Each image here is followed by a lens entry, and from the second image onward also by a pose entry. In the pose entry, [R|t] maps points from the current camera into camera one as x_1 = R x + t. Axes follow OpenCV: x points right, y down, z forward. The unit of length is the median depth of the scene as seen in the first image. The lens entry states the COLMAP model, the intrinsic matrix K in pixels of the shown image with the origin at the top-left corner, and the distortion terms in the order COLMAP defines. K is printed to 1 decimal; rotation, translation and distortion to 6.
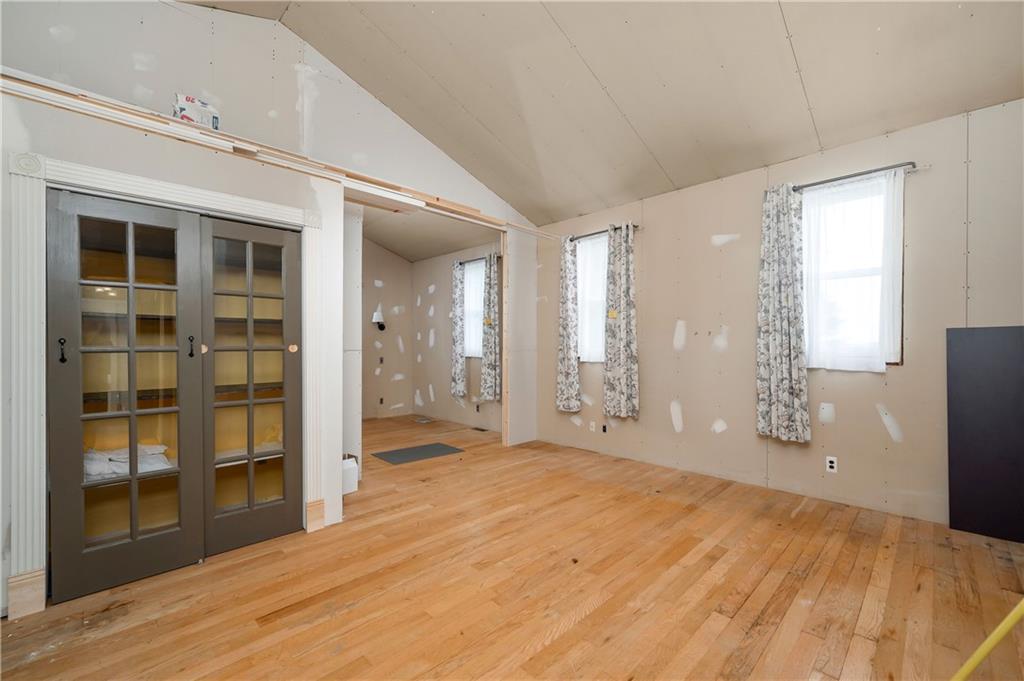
lens RADIAL K [[423.7, 0, 515.1], [0, 423.7, 344.8], [0, 0, 1]] dist [-0.001783, -0.000101]
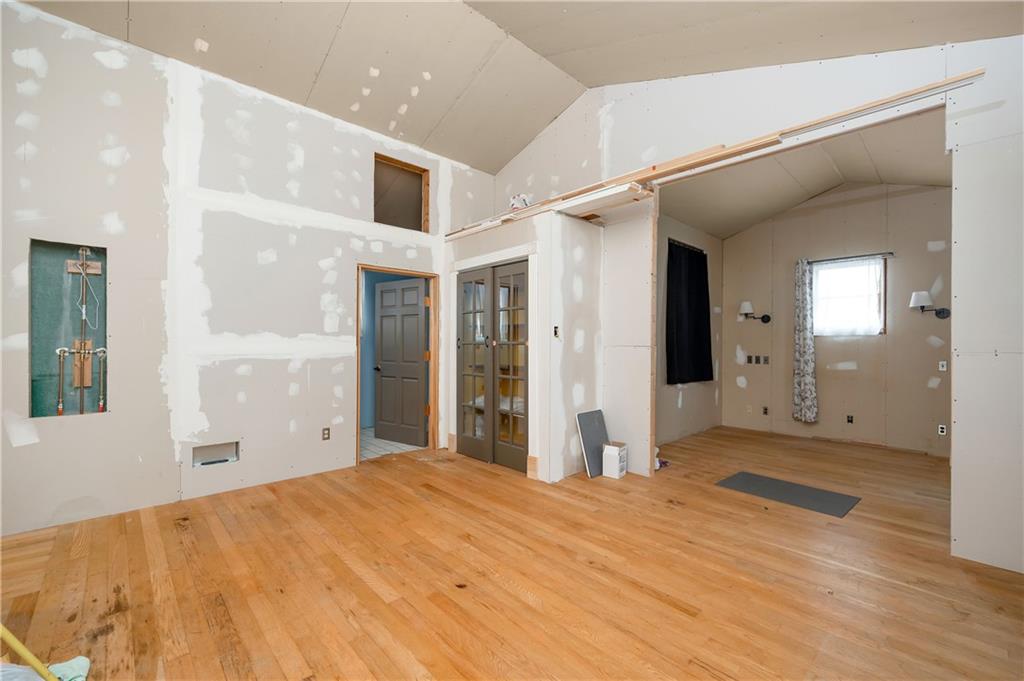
lens RADIAL K [[423.7, 0, 515.1], [0, 423.7, 344.8], [0, 0, 1]] dist [-0.001783, -0.000101]
pose [[-0.028528, 0.004636, -0.999582, 0.877037], [-0.001233, 0.999988, 0.004673, 0.005610], [0.999592, 0.001366, -0.028522, 0.983949]]
